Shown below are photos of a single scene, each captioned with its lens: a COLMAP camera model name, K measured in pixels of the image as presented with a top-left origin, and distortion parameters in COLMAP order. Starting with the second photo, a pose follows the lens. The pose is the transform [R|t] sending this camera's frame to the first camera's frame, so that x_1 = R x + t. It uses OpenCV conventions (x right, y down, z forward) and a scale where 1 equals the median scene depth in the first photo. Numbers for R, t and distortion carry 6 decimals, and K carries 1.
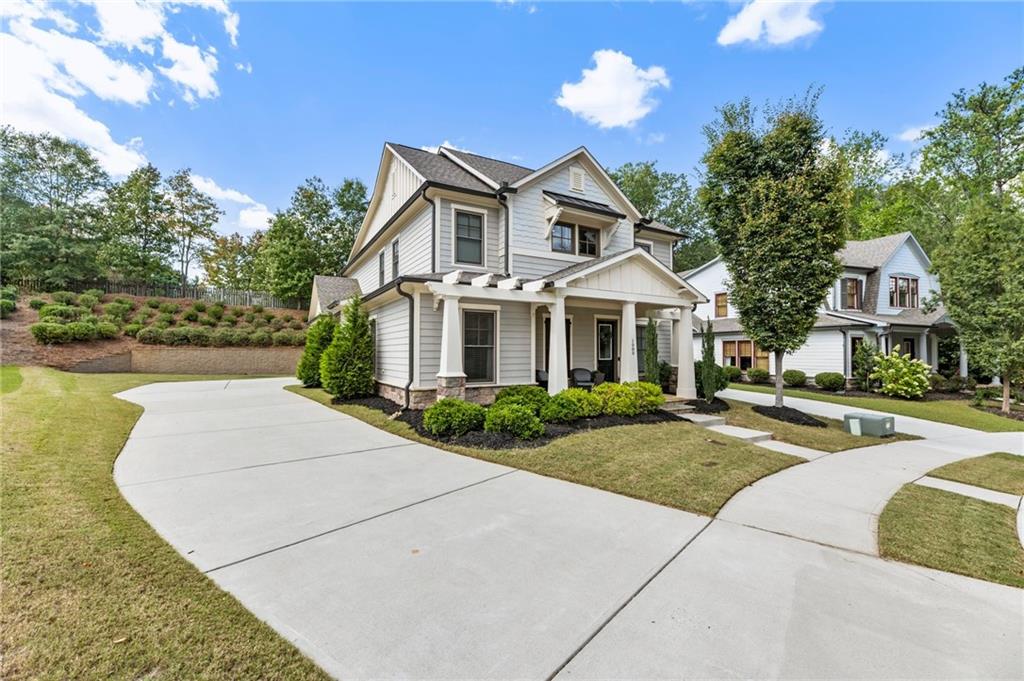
lens RADIAL K [[432.8, 0, 503.4], [0, 432.8, 346.4], [0, 0, 1]] dist [-0.004652, 0.000231]
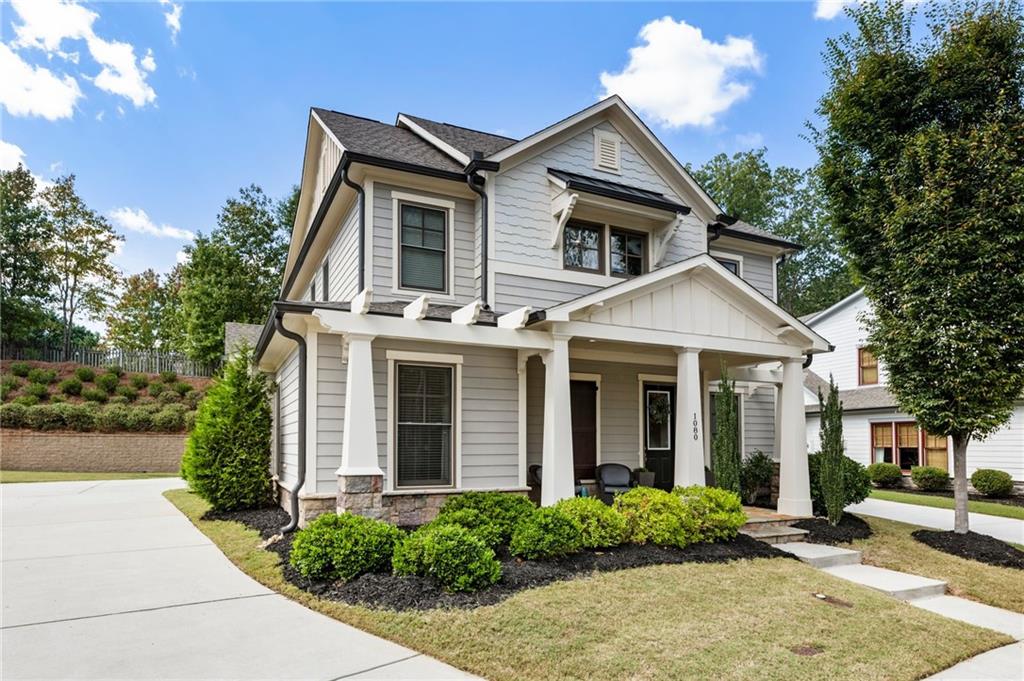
lens RADIAL K [[592.4, 0, 535.7], [0, 592.4, 427.1], [0, 0, 1]] dist [-0.003484, -0.001488]
pose [[0.997593, -0.000023, -0.069344, 0.135483], [-0.001341, 0.999807, -0.019614, 0.017397], [0.069331, 0.019660, 0.997400, 0.185150]]
